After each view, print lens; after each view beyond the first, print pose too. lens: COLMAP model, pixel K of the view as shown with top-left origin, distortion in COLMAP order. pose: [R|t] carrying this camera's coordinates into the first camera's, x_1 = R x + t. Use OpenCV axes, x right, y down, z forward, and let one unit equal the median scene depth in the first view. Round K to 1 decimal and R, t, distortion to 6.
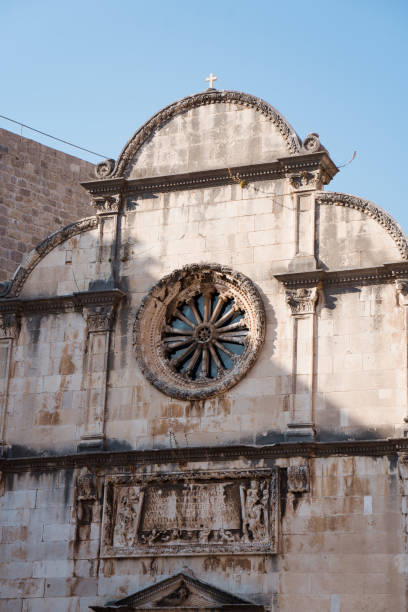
lens RADIAL K [[1362.8, 0, 215.5], [0, 1362.8, 306.4], [0, 0, 1]] dist [0.453301, -0.579854]
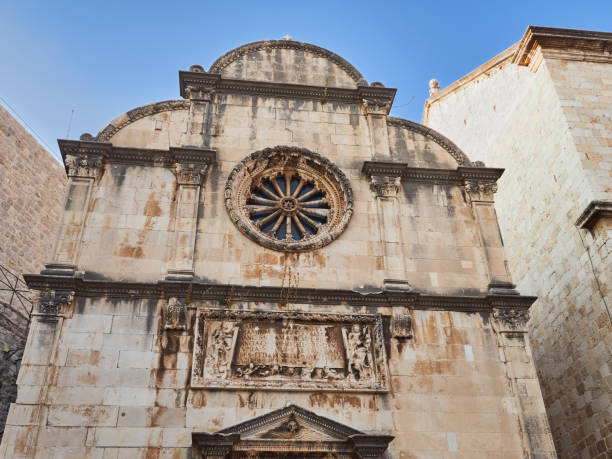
lens RADIAL K [[623.2, 0, 306.0], [0, 623.2, 229.5], [0, 0, 1]] dist [0.010493, 0.014531]
pose [[0.876697, 0.227186, 0.424015, -0.211277], [-0.099741, 0.948144, -0.301786, 0.195573], [-0.470589, 0.222283, 0.853895, 0.575119]]
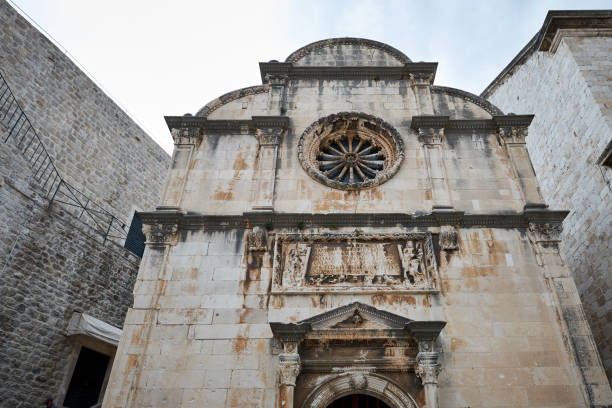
lens RADIAL K [[401.0, 0, 339.7], [0, 401.0, 291.4], [0, 0, 1]] dist [-0.003570, 0.001141]
pose [[0.927937, 0.142803, 0.344296, -0.139946], [-0.075302, 0.976474, -0.202059, 0.236275], [-0.365051, 0.161571, 0.916860, 0.673101]]
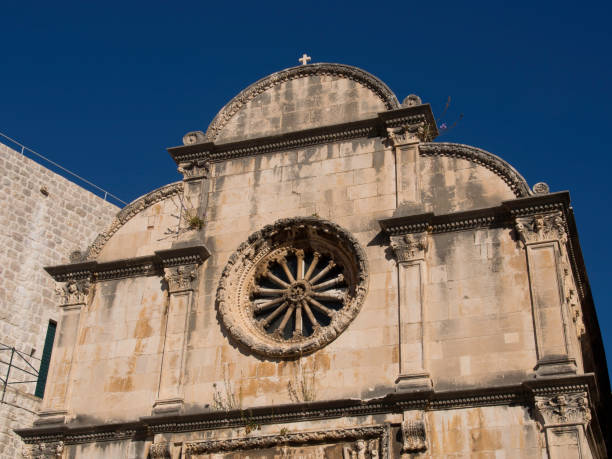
lens RADIAL K [[999.5, 0, 306.0], [0, 999.5, 229.5], [0, 0, 1]] dist [0.034670, 0.057518]
pose [[0.997365, 0.034620, 0.063753, -0.047730], [-0.017326, 0.967029, -0.254075, 0.152206], [-0.070447, 0.252301, 0.965081, 0.353814]]
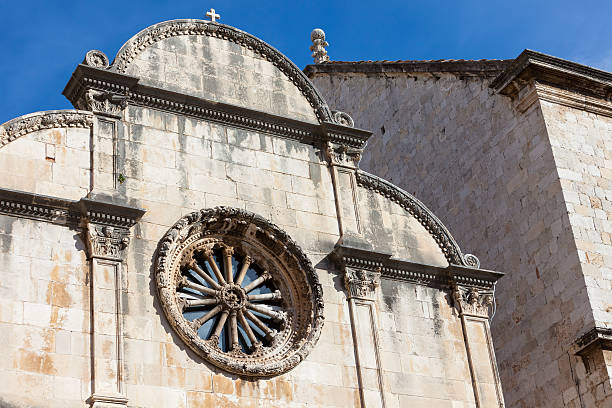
lens RADIAL K [[1215.1, 0, 306.0], [0, 1215.1, 204.0], [0, 0, 1]] dist [0.001028, -0.029146]
pose [[0.636517, 0.309515, 0.706432, -0.494947], [-0.120287, 0.944573, -0.305471, 0.179215], [-0.761825, 0.109463, 0.638468, 0.533788]]
